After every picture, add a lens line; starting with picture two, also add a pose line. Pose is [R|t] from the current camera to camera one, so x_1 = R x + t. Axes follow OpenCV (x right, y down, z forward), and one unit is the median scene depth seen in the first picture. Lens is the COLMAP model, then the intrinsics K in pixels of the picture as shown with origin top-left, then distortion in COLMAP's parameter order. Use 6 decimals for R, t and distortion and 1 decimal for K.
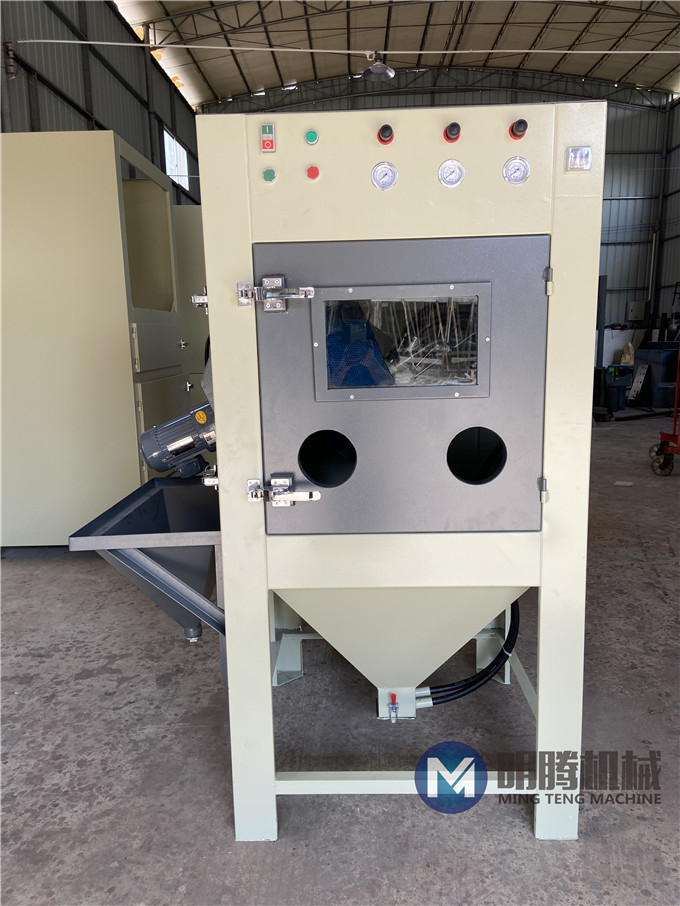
lens RADIAL K [[692.9, 0, 342.0], [0, 692.9, 429.6], [0, 0, 1]] dist [0.085648, -0.104256]
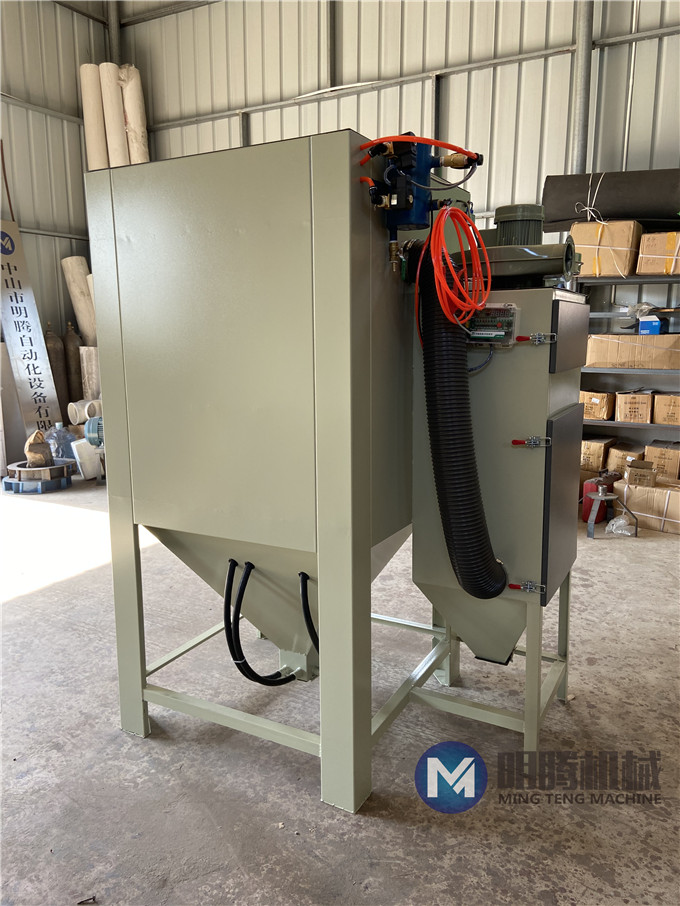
lens RADIAL K [[692.9, 0, 342.7], [0, 692.9, 450.8], [0, 0, 1]] dist [0.085648, -0.104256]
pose [[-0.459991, 0.171901, -0.871124, 0.853130], [-0.115552, 0.961148, 0.250682, -0.202861], [0.880372, 0.215972, -0.422257, 1.293397]]
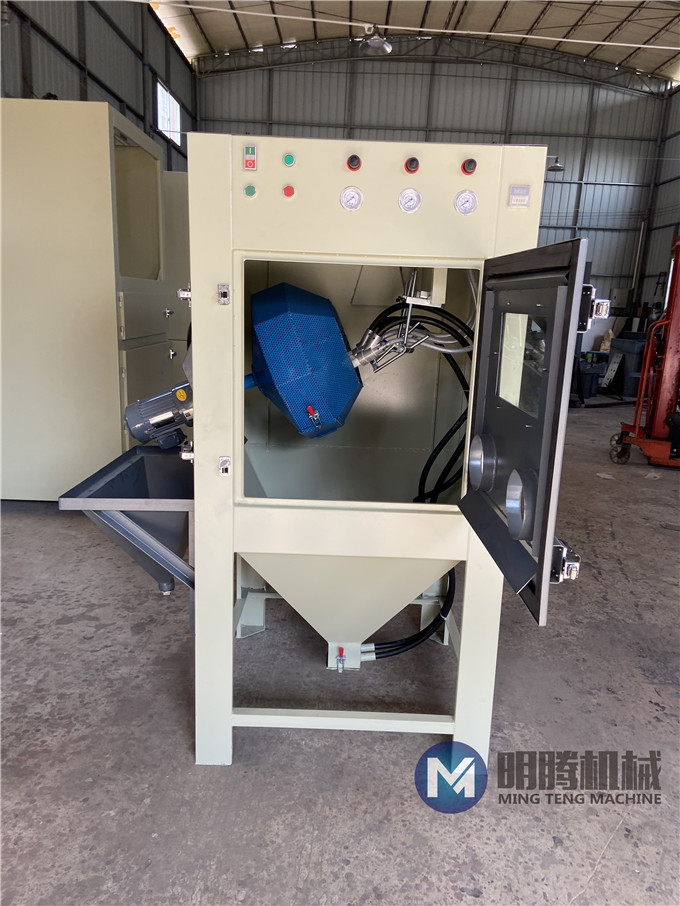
lens RADIAL K [[692.9, 0, 344.2], [0, 692.9, 437.8], [0, 0, 1]] dist [0.085648, -0.104256]
pose [[0.998074, 0.054255, 0.030084, 0.021284], [-0.055885, 0.996850, 0.056278, -0.022585], [-0.026936, -0.057851, 0.997962, -0.094574]]
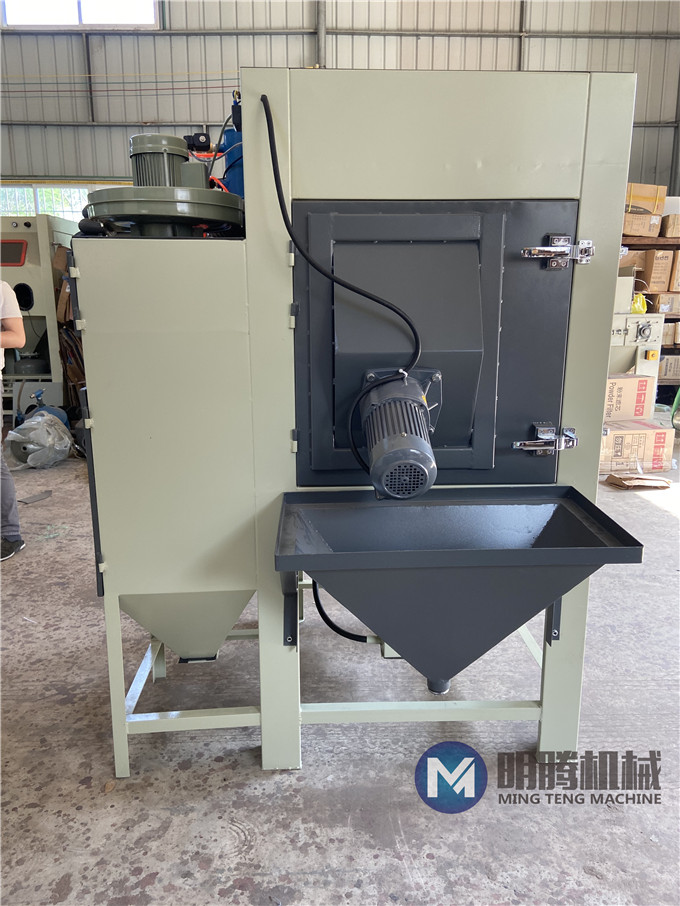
lens RADIAL K [[692.9, 0, 342.5], [0, 692.9, 450.7], [0, 0, 1]] dist [0.085648, -0.104256]
pose [[-0.062775, -0.216067, 0.974358, -0.786166], [0.151214, 0.962954, 0.223281, -0.127066], [-0.986506, 0.161353, -0.027777, 0.950308]]
